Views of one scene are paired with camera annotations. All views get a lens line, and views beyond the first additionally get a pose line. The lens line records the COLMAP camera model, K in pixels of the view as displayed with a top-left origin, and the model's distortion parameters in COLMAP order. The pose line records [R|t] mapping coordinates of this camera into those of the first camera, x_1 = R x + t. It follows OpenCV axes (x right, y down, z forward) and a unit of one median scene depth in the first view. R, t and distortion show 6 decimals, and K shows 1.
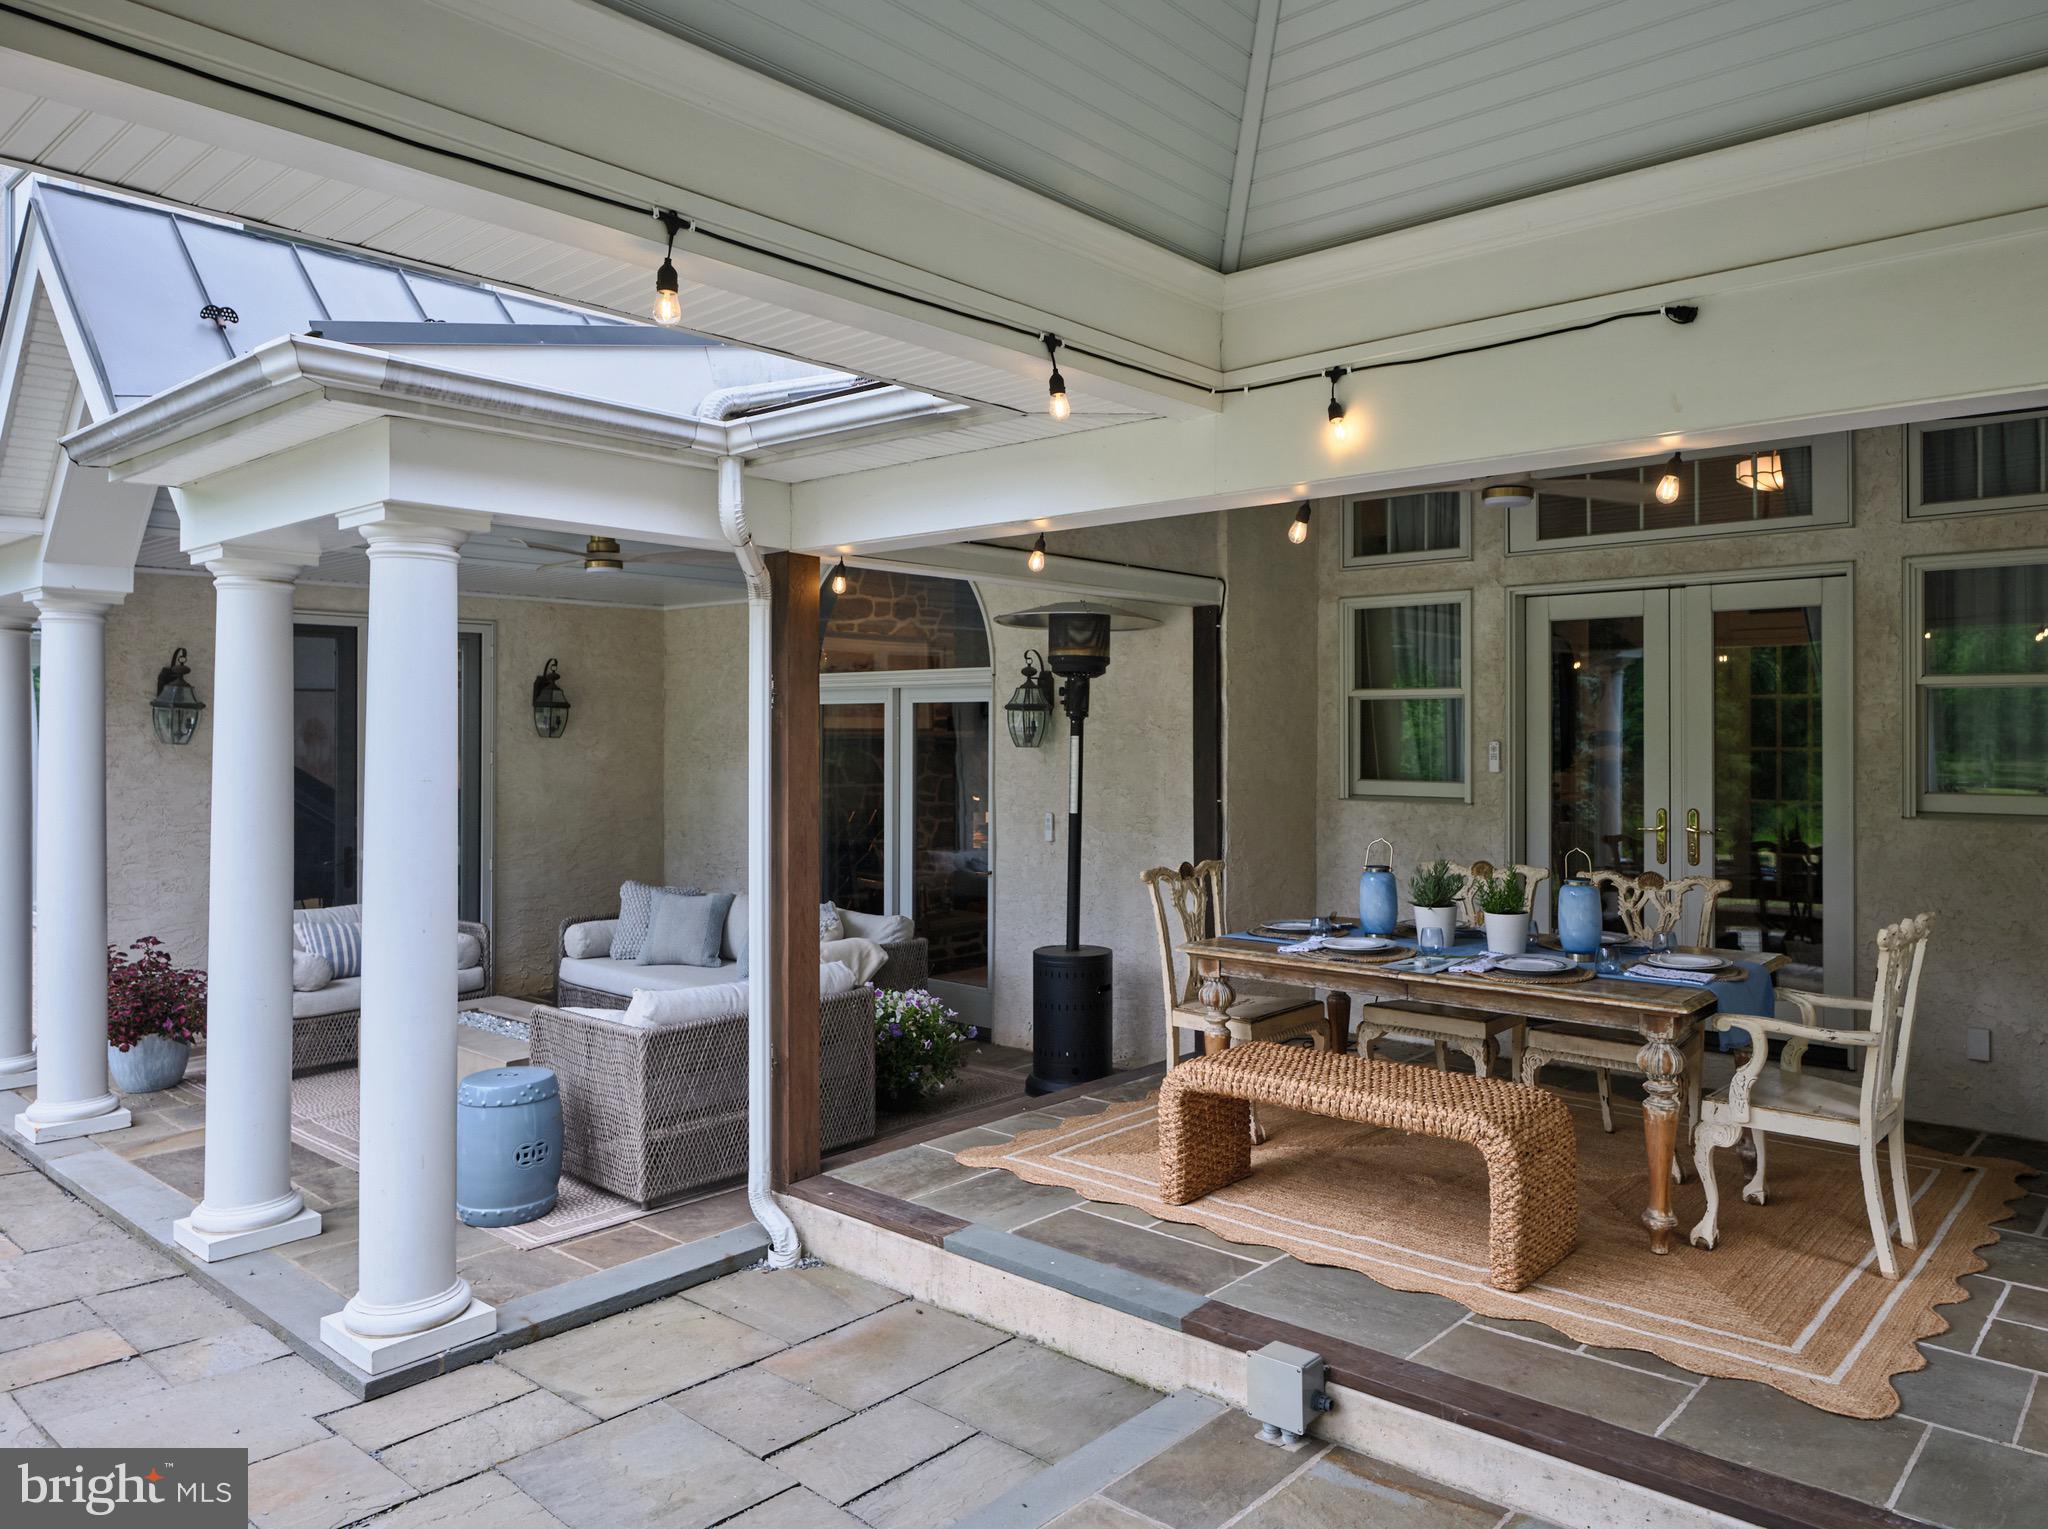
lens RADIAL K [[1439.7, 0, 1027.6], [0, 1439.7, 744.8], [0, 0, 1]] dist [0.007969, 0.001333]
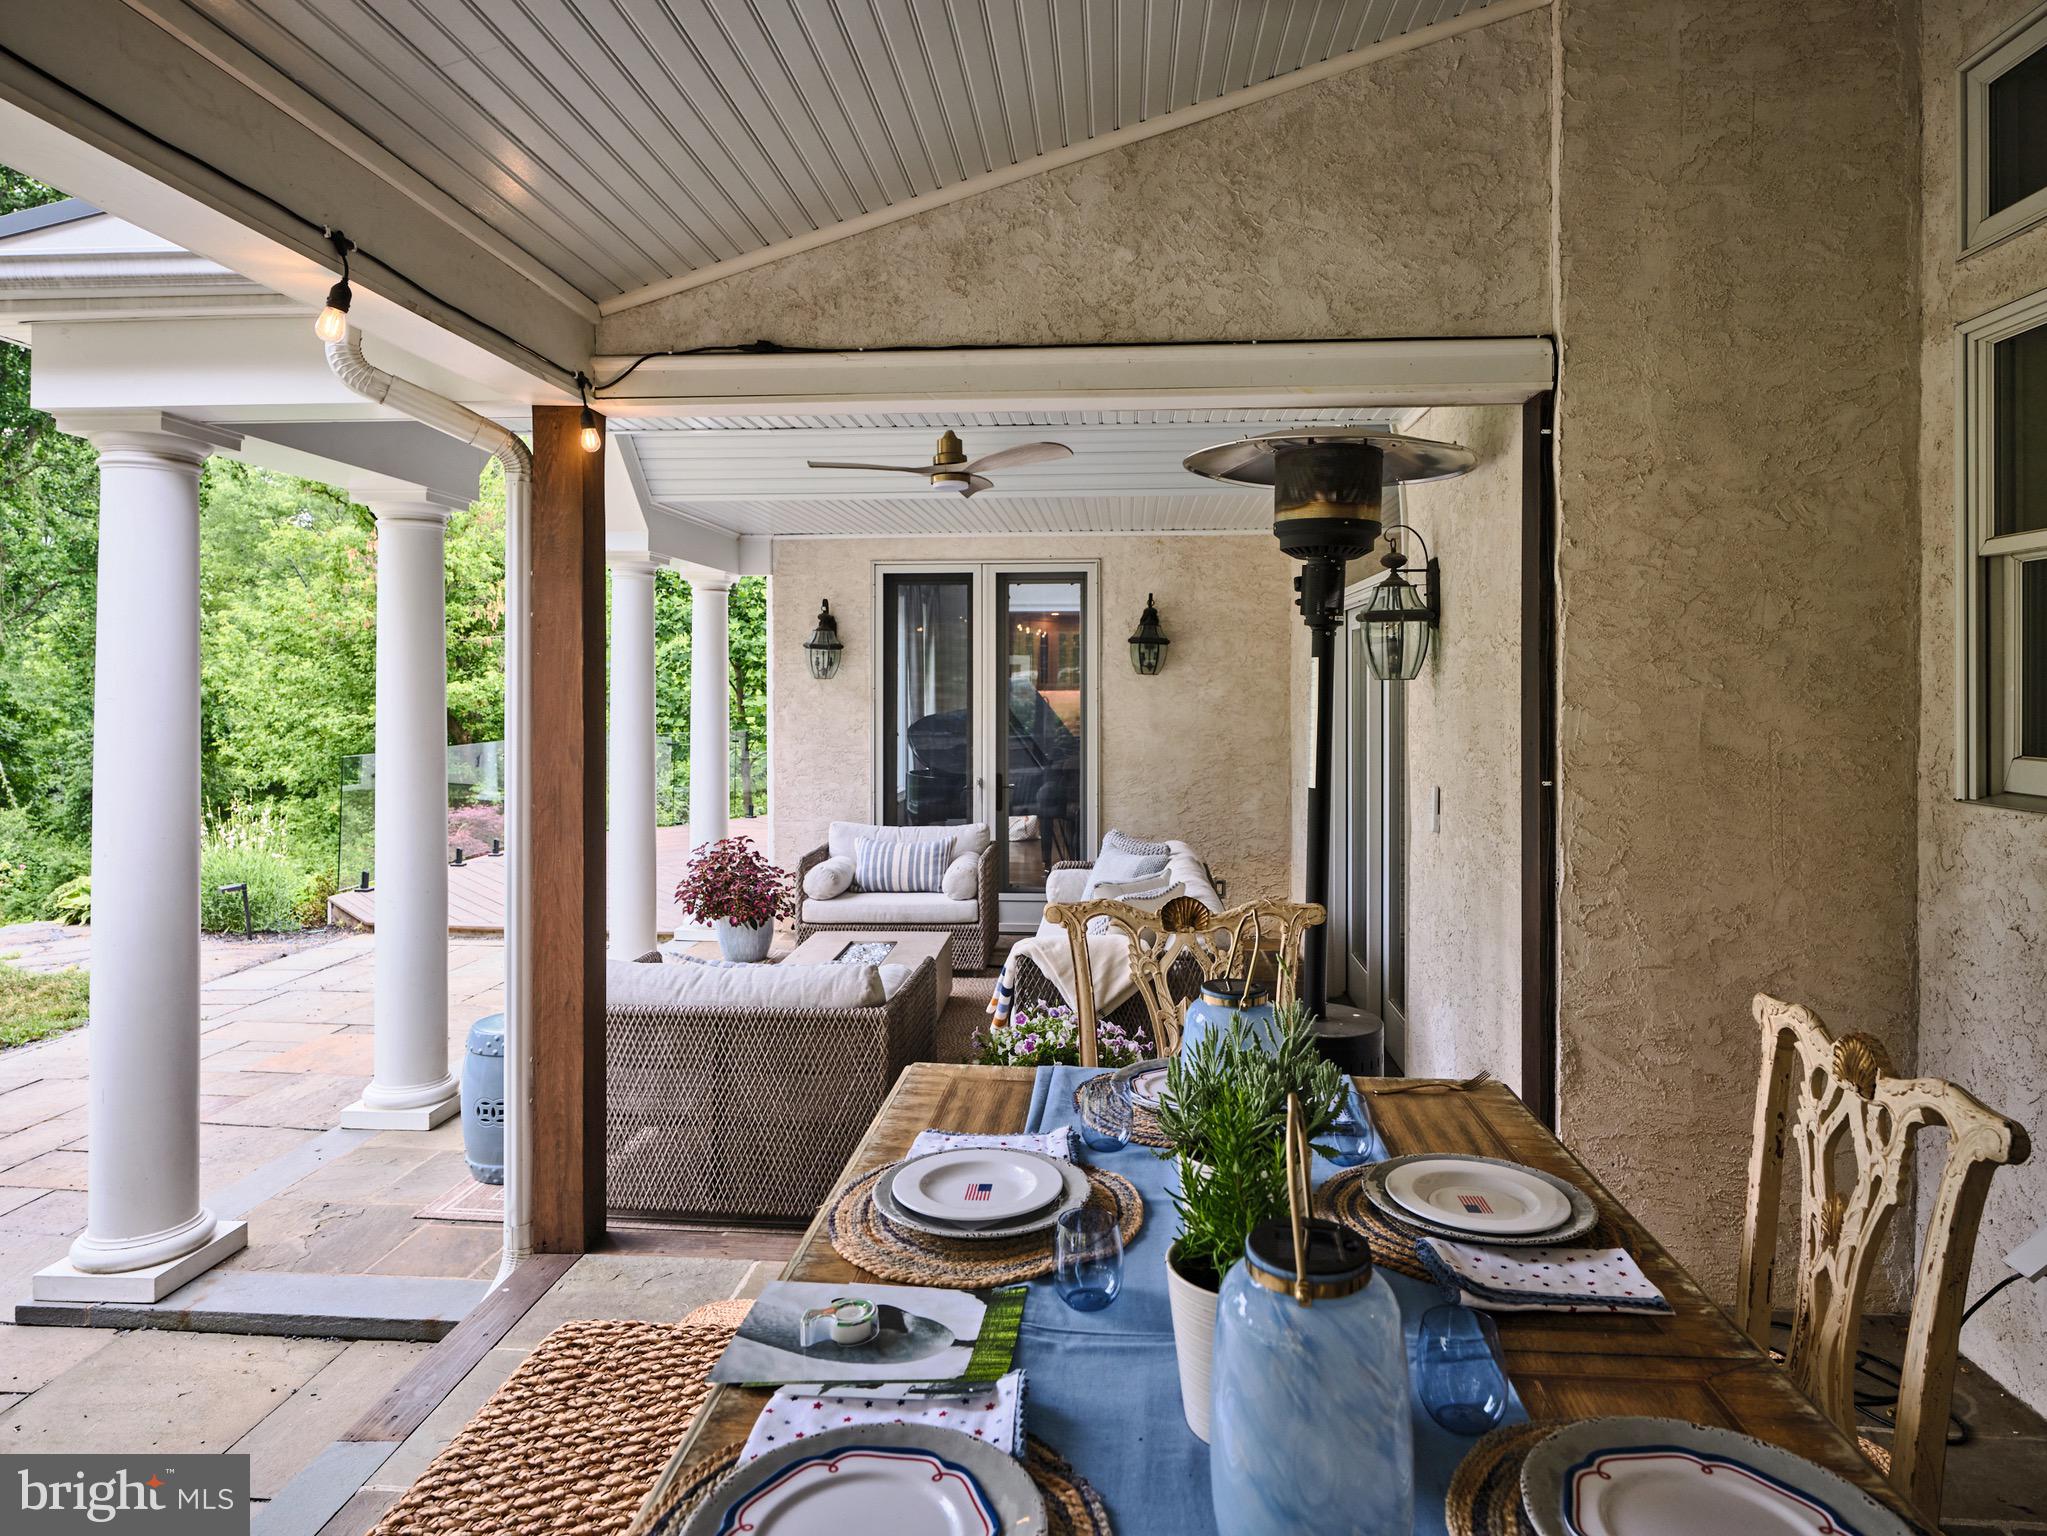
lens RADIAL K [[1190.6, 0, 1023.4], [0, 1190.6, 685.7], [0, 0, 1]] dist [-0.006497, 0.001189]
pose [[0.603908, 0.002542, -0.797050, 0.319517], [-0.008698, 0.999956, -0.003401, 0.007385], [0.797007, 0.008986, 0.603904, 0.555457]]
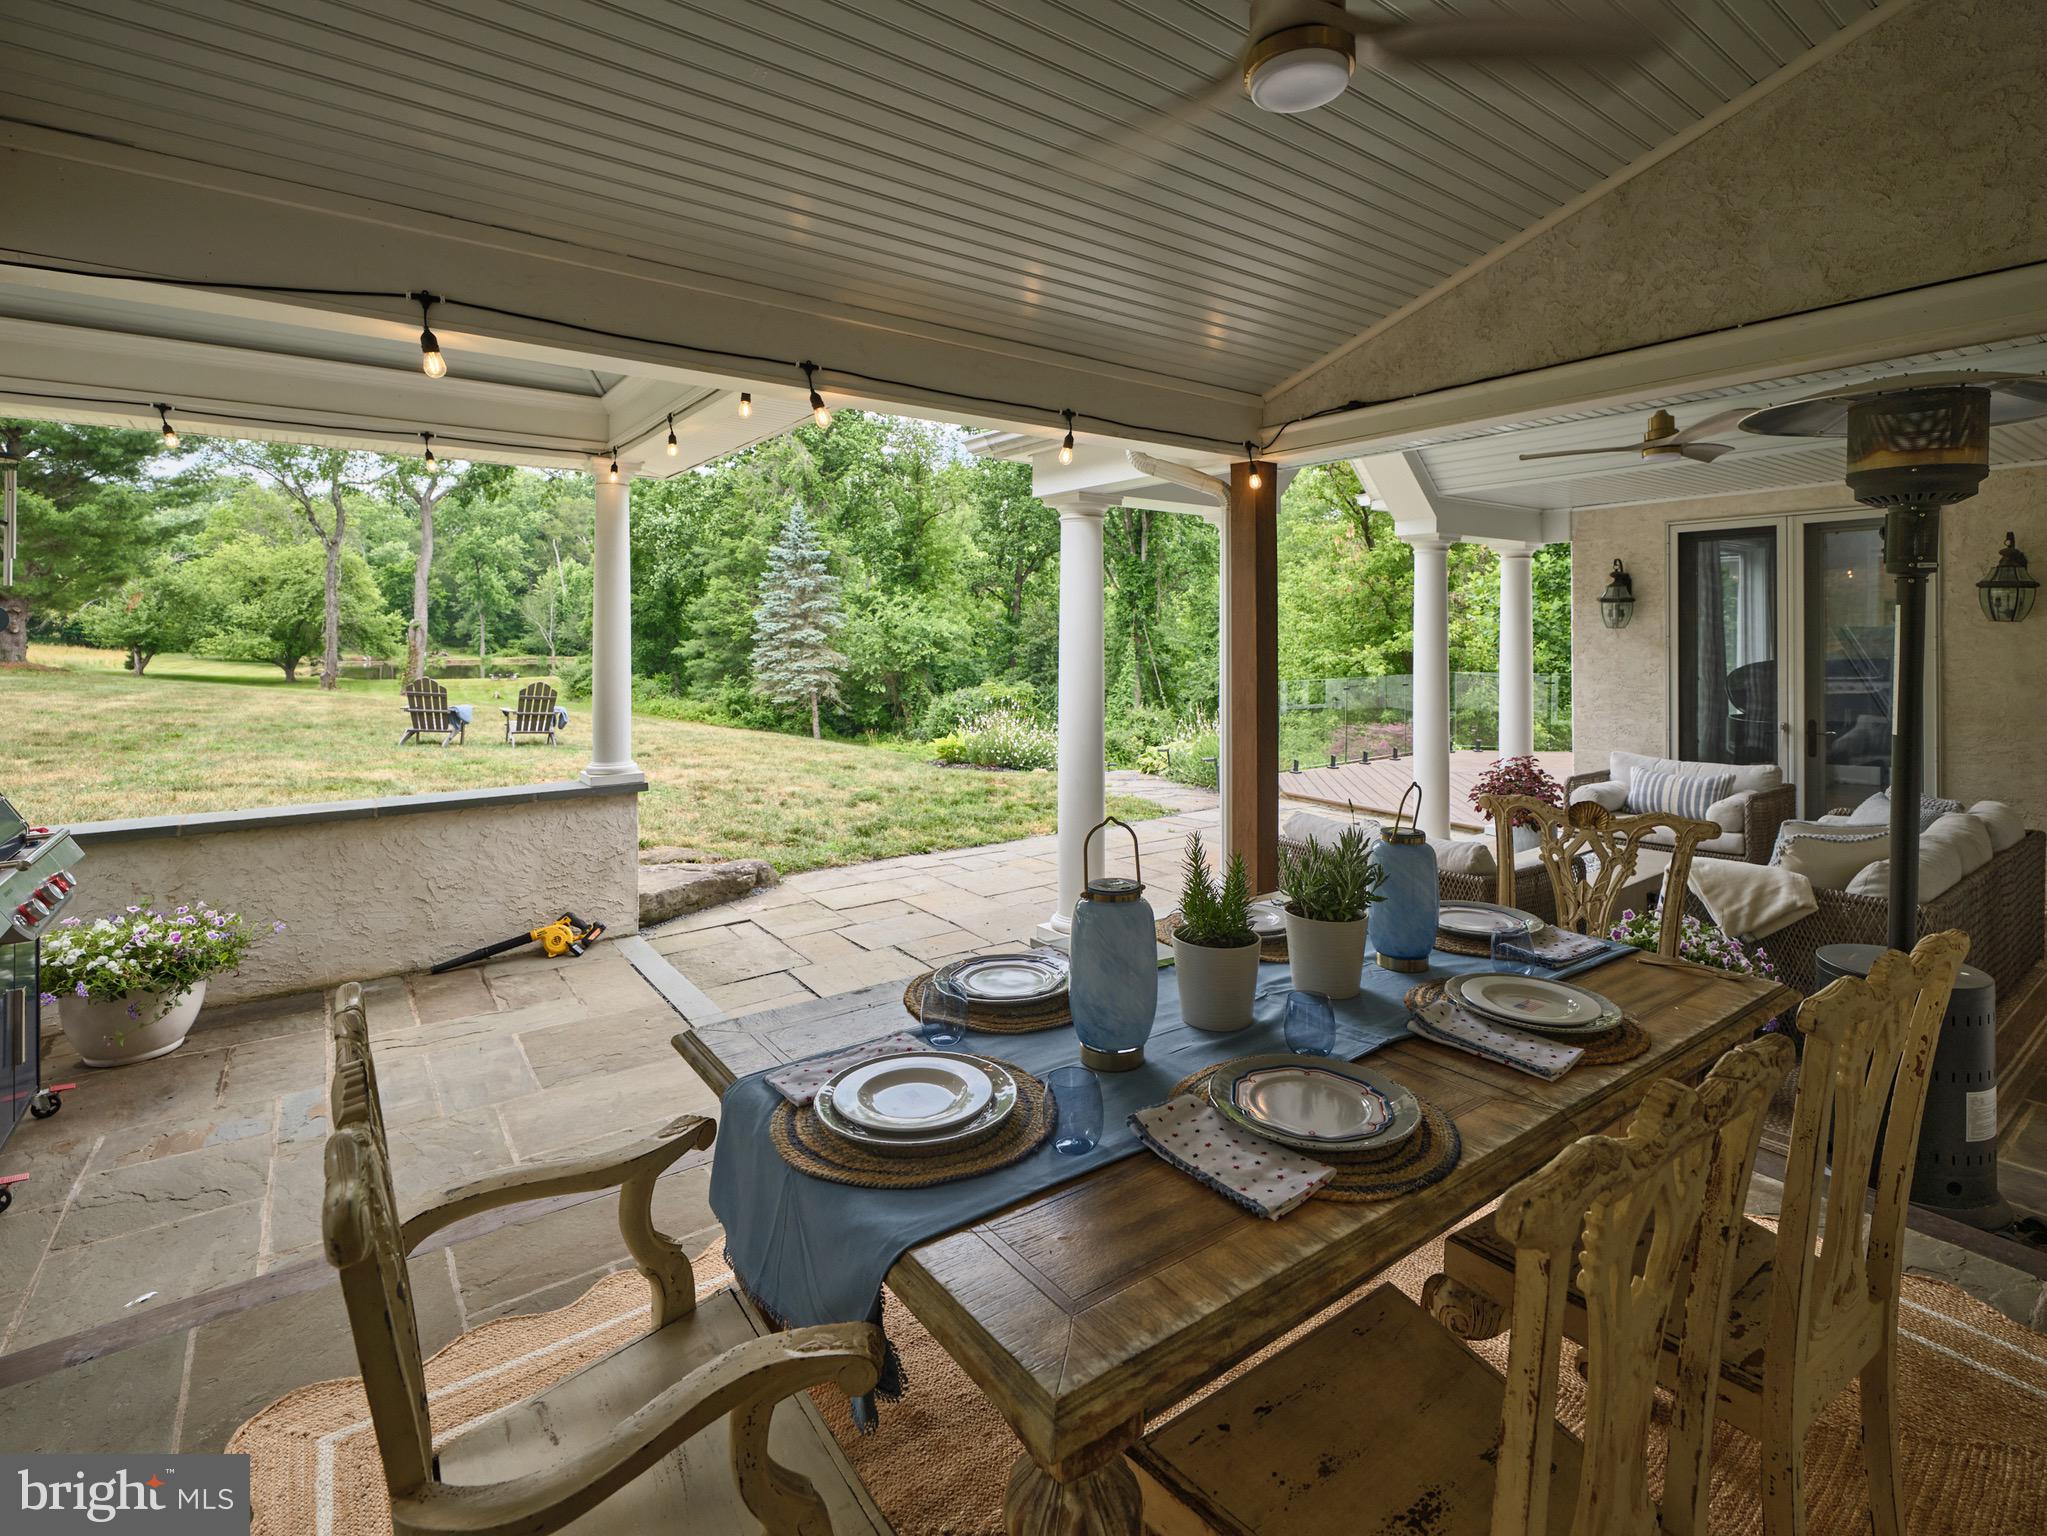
lens RADIAL K [[986.0, 0, 1077.9], [0, 986.0, 639.8], [0, 0, 1]] dist [-0.001687, 0.000025]
pose [[-0.175941, 0.007747, -0.984370, 0.465738], [-0.008457, 0.999920, 0.009381, 0.006493], [0.984364, 0.009976, -0.175861, 0.686831]]
